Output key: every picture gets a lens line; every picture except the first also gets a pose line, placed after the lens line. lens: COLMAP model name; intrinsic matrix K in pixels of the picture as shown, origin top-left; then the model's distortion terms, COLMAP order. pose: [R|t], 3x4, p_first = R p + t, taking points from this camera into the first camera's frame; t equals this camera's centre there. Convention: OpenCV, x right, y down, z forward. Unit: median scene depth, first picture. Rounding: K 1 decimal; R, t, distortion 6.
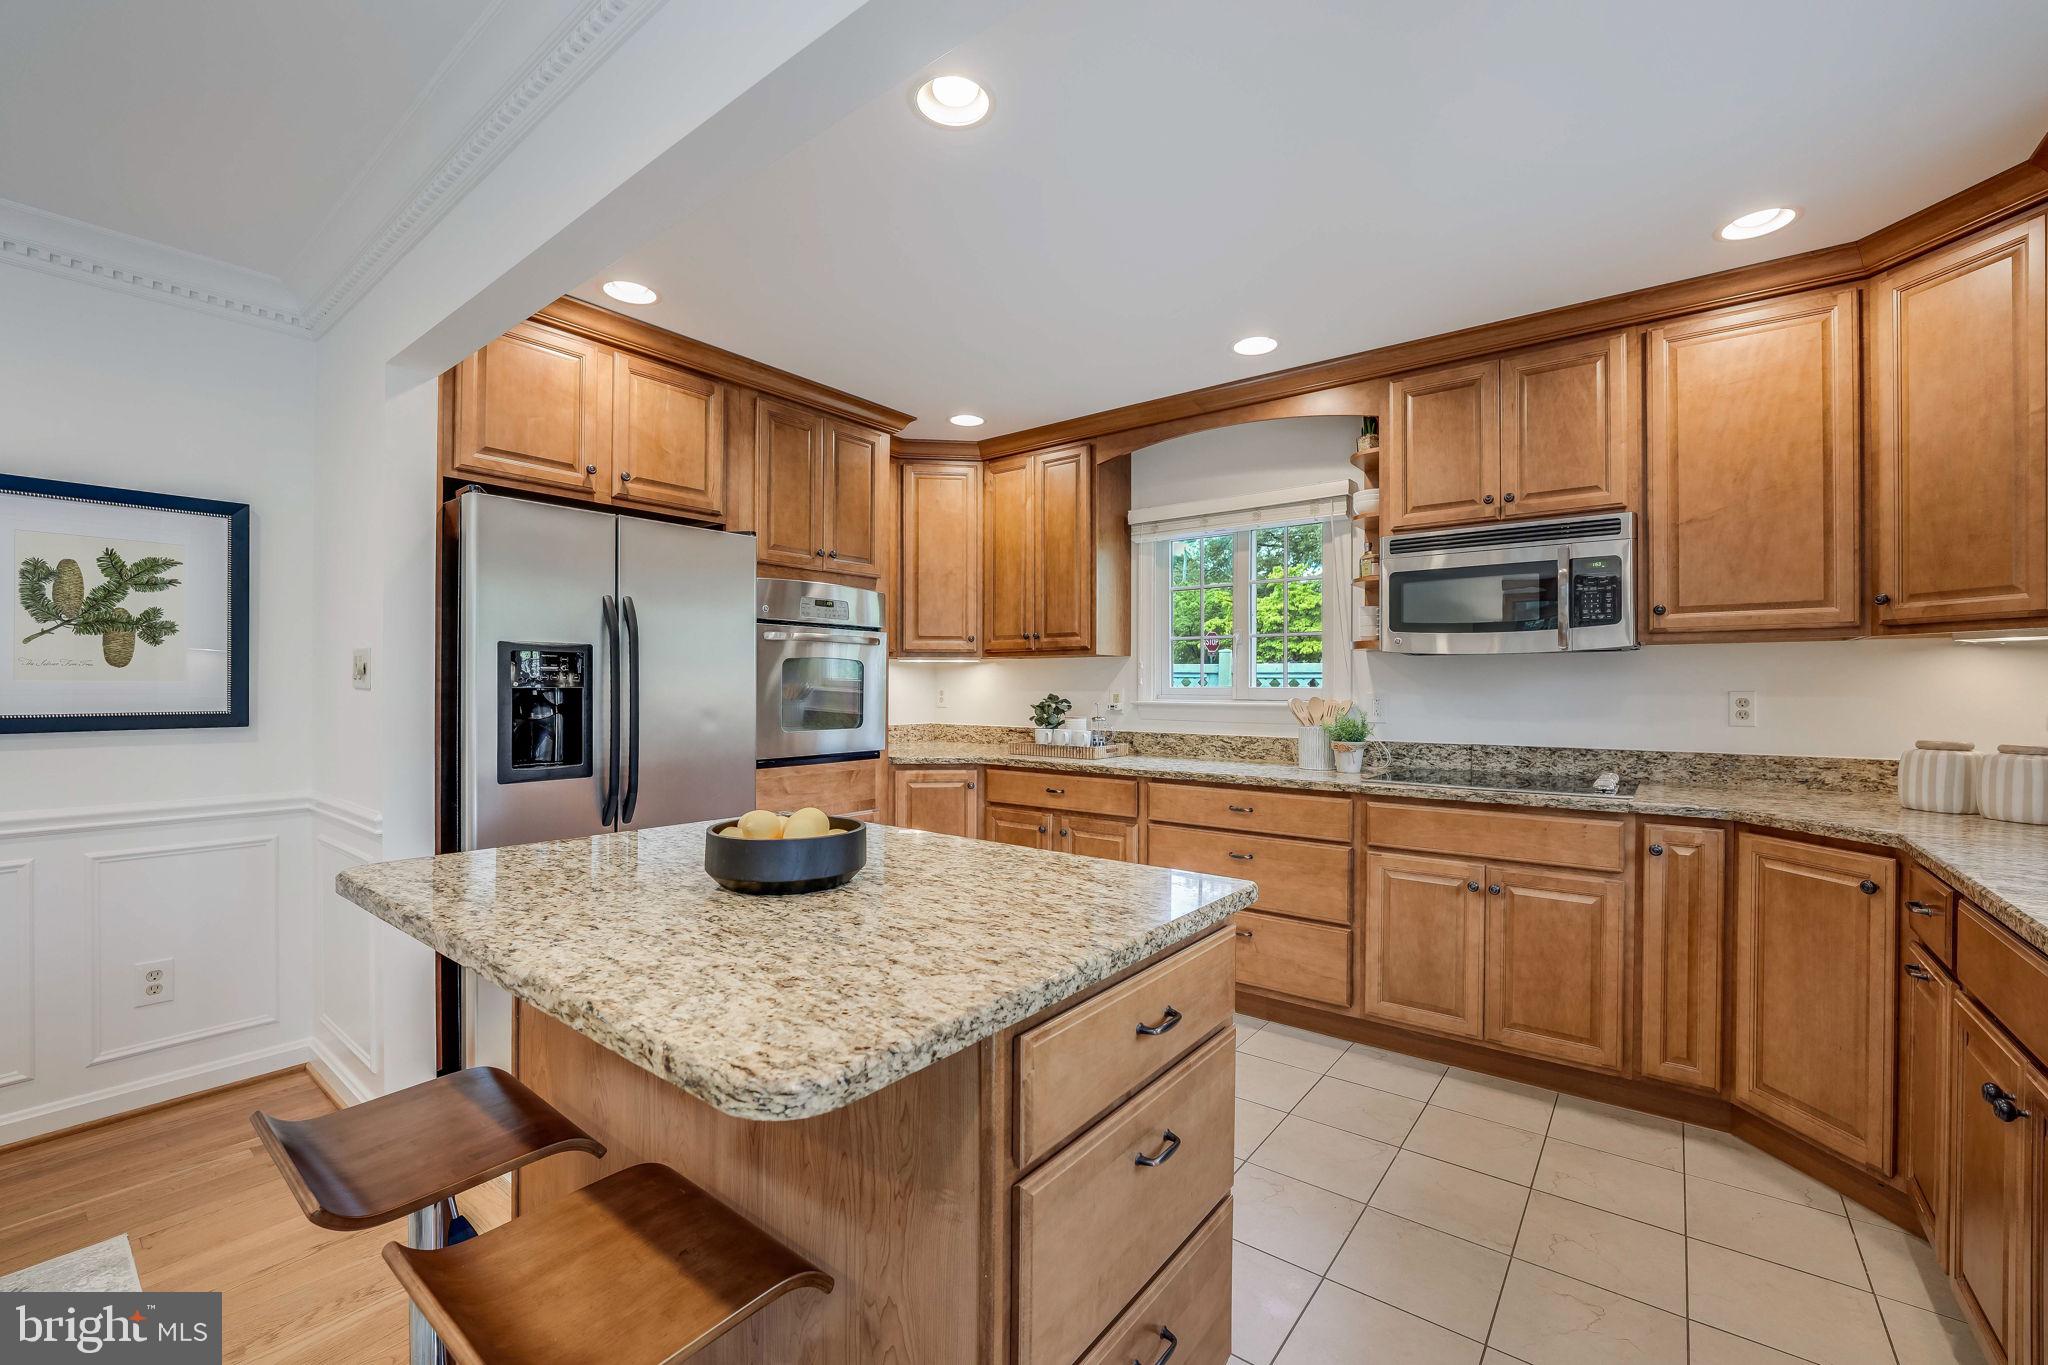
lens RADIAL K [[832.1, 0, 1037.9], [0, 832.1, 689.5], [0, 0, 1]] dist [-0.020113, 0.001213]
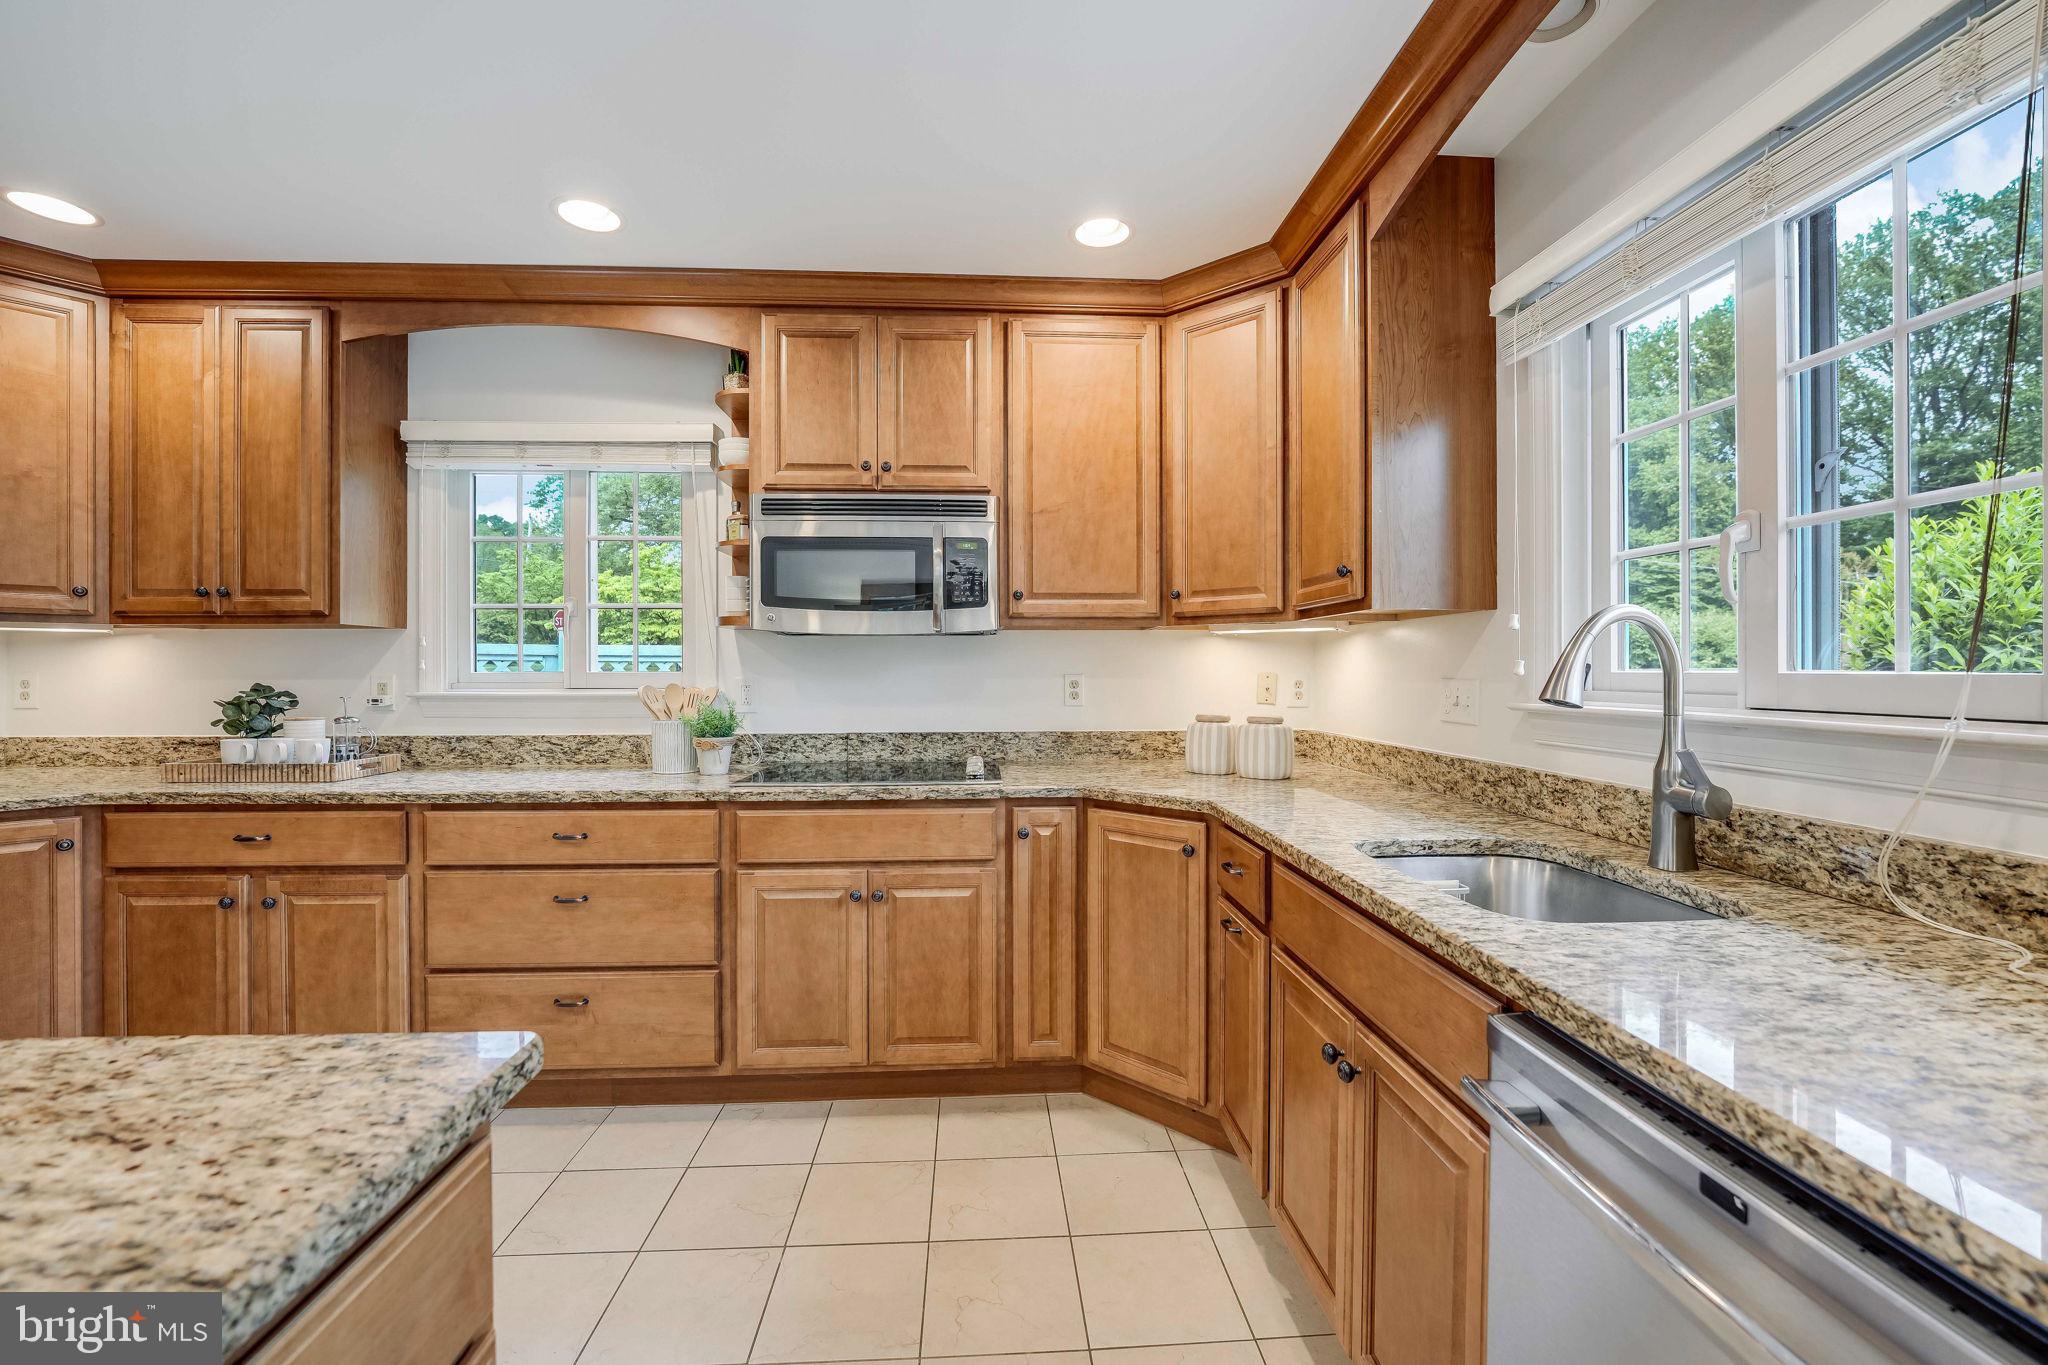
lens RADIAL K [[832.1, 0, 1023.7], [0, 832.1, 675.5], [0, 0, 1]] dist [-0.020113, 0.001213]
pose [[0.757346, -0.005487, 0.652991, 0.082656], [0.005200, 0.999984, 0.002371, 0.001007], [-0.652994, 0.001600, 0.757362, 0.207162]]
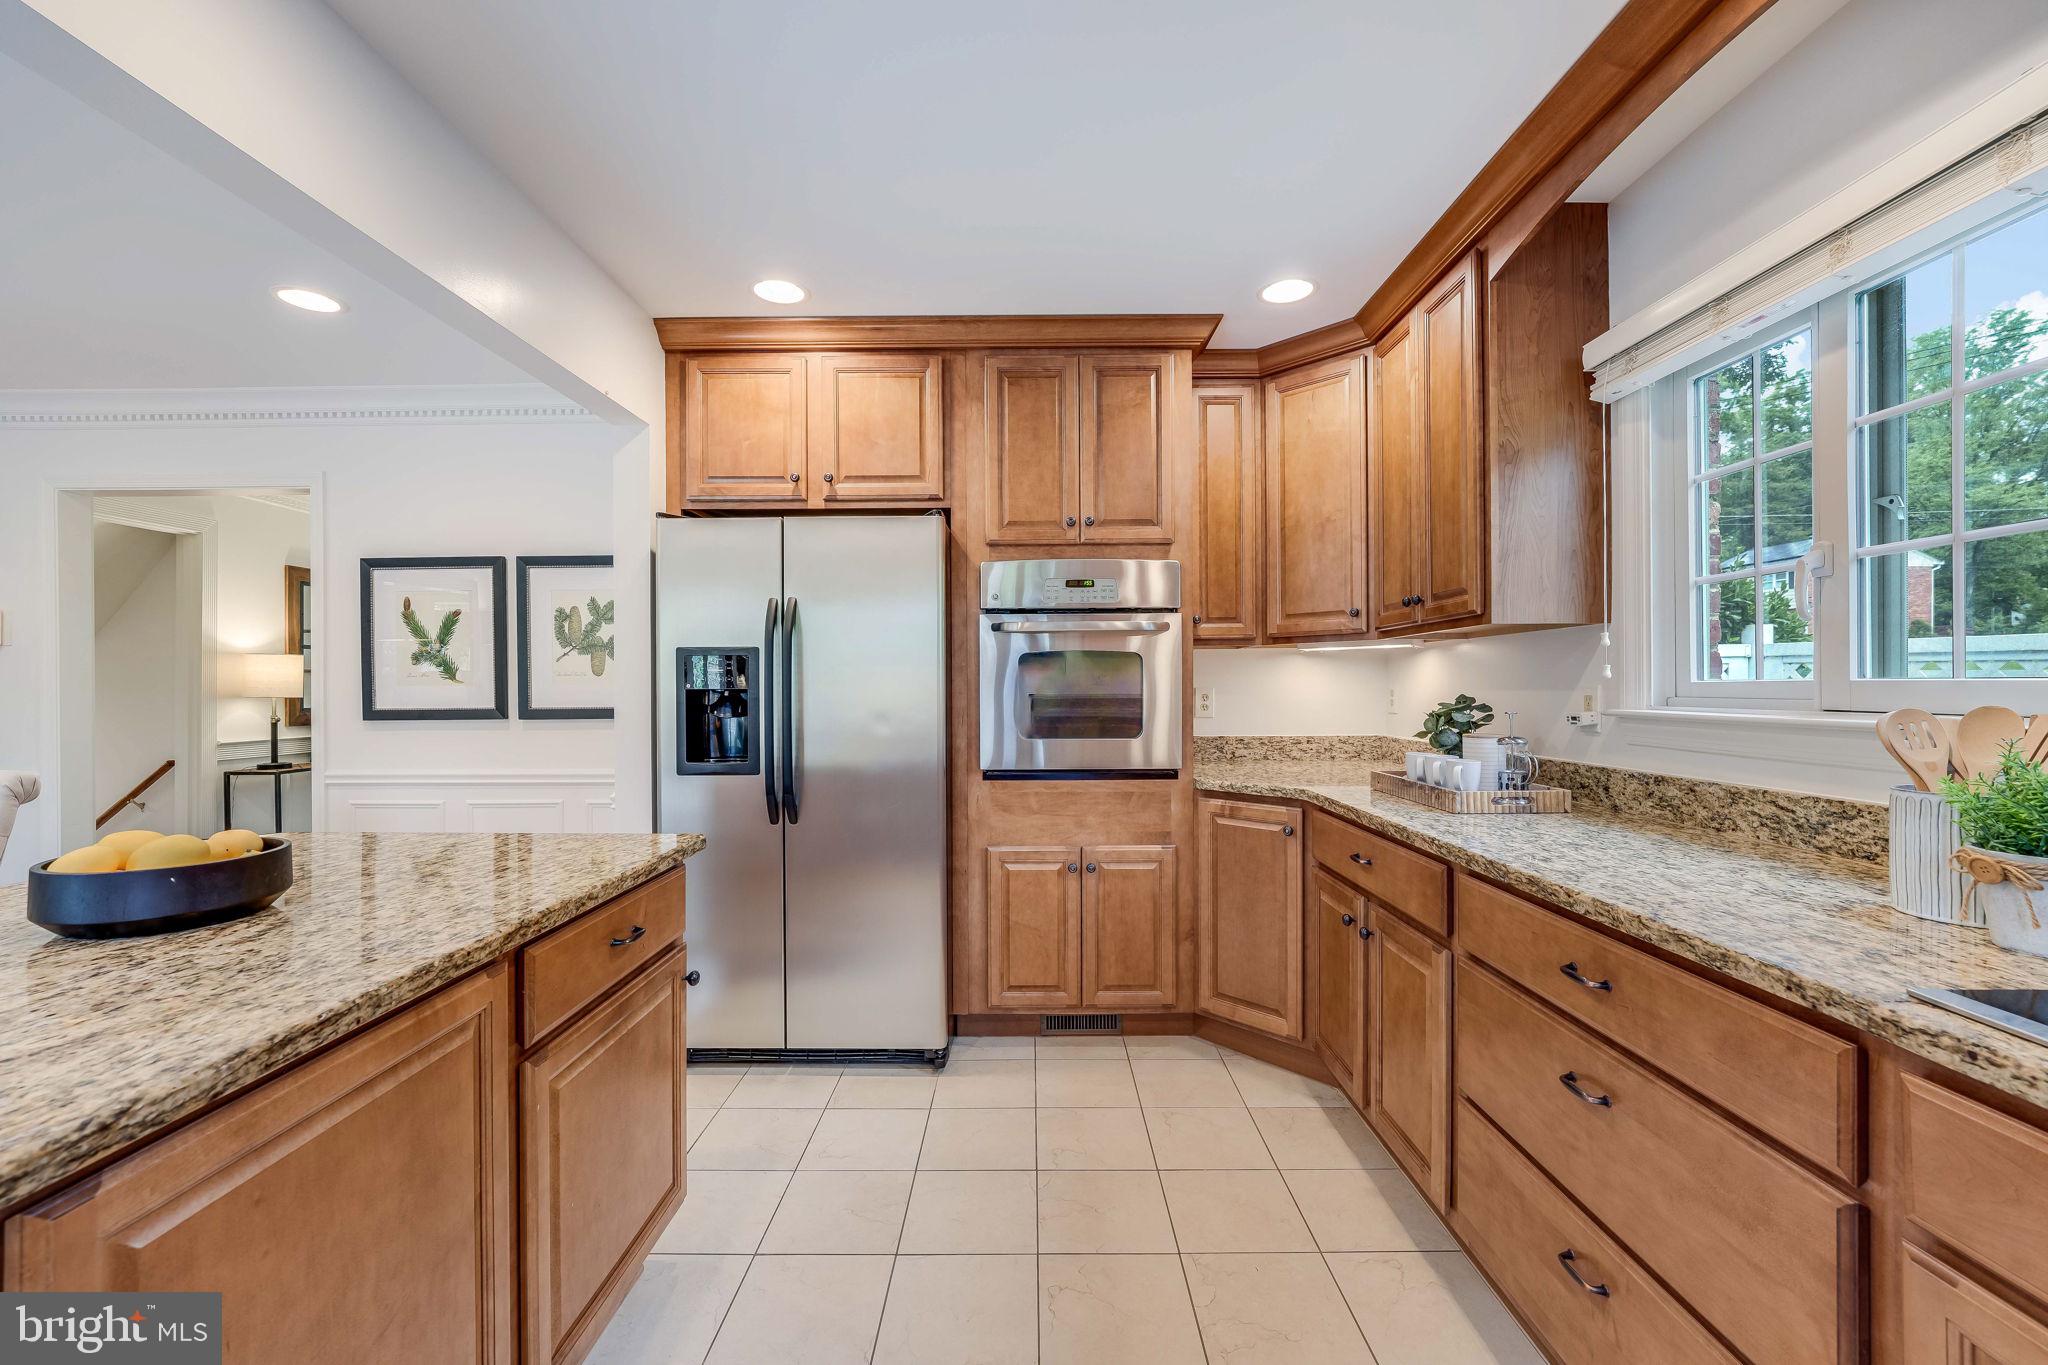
lens RADIAL K [[832.1, 0, 1030.2], [0, 832.1, 676.5], [0, 0, 1]] dist [-0.020113, 0.001213]
pose [[0.606952, -0.015485, -0.794588, 0.476814], [0.004430, 0.999861, -0.016101, 0.000635], [0.794726, 0.006252, 0.606936, 0.629316]]
